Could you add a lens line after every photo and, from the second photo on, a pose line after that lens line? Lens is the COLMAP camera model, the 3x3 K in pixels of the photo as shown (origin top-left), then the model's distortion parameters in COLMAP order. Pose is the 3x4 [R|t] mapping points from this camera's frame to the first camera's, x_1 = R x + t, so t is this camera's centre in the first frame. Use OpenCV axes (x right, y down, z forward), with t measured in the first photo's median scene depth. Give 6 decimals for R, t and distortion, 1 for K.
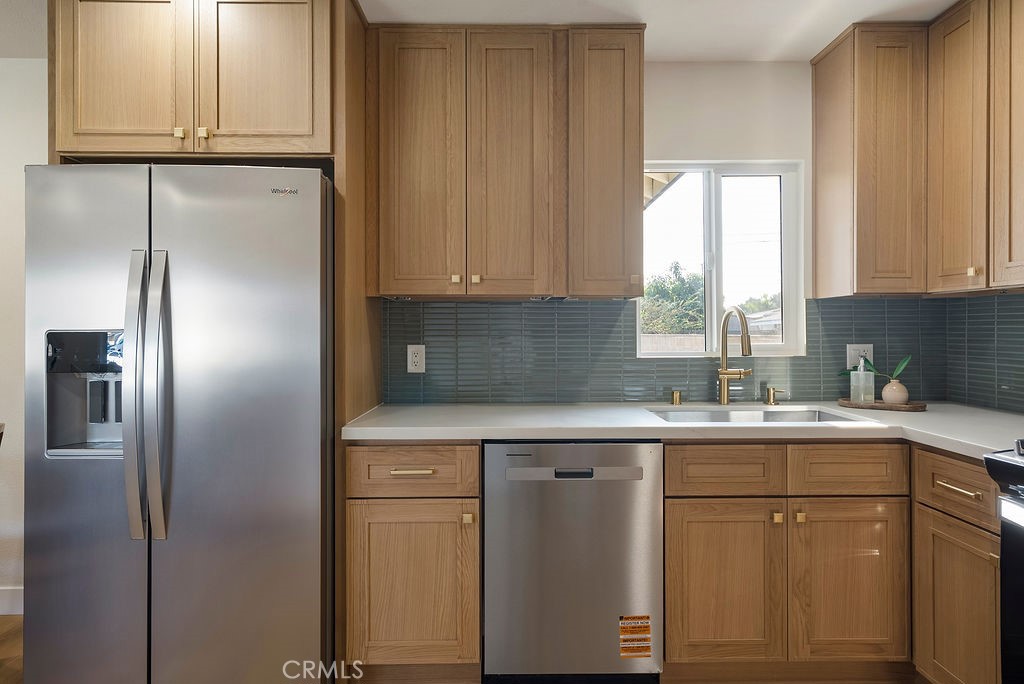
lens RADIAL K [[583.5, 0, 512.0], [0, 583.5, 342.0], [0, 0, 1]] dist [0.020805, 0.000025]
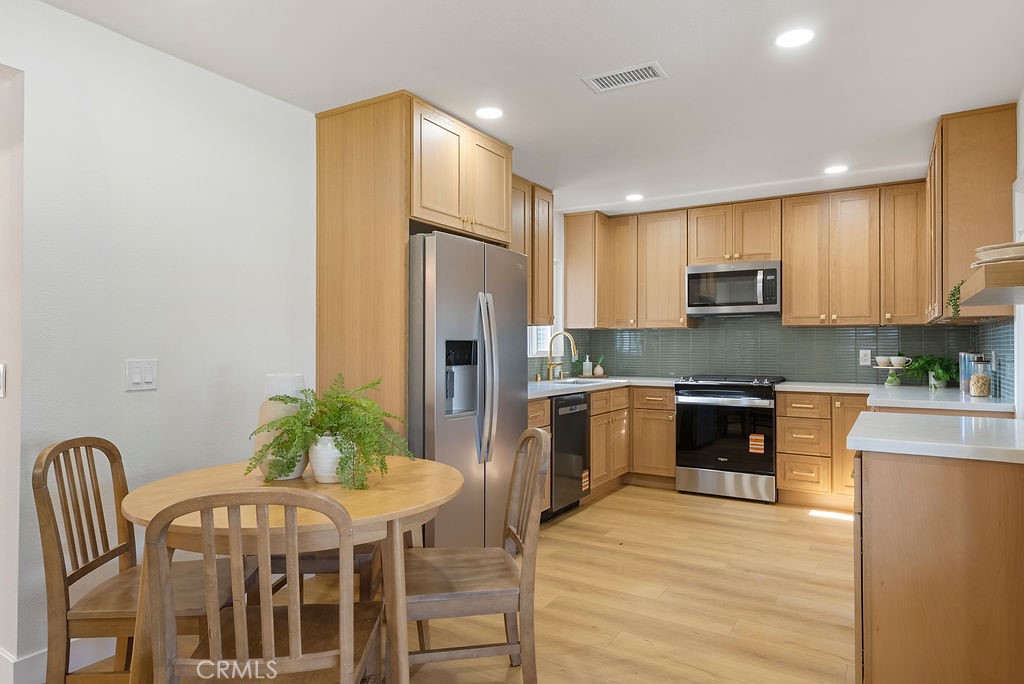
lens RADIAL K [[624.9, 0, 512.0], [0, 624.9, 342.0], [0, 0, 1]] dist [0.019832, 0.000795]
pose [[0.529499, 0.010510, 0.848246, -1.857149], [0.013840, 0.999683, -0.021026, 0.024094], [-0.848198, 0.022873, 0.529185, -0.019241]]
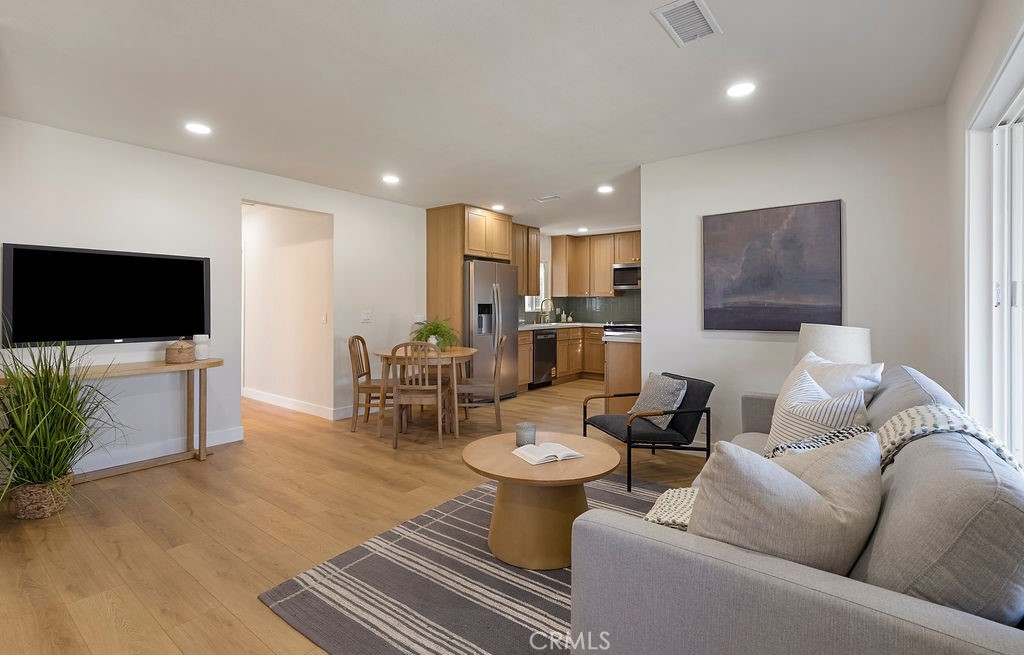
lens RADIAL K [[485.1, 0, 513.8], [0, 485.1, 310.8], [0, 0, 1]] dist [0.000307, 0.000008]
pose [[0.615453, -0.003999, 0.788164, -2.795115], [0.013190, 0.999899, -0.005227, 0.044159], [-0.788063, 0.013613, 0.615443, -1.015437]]
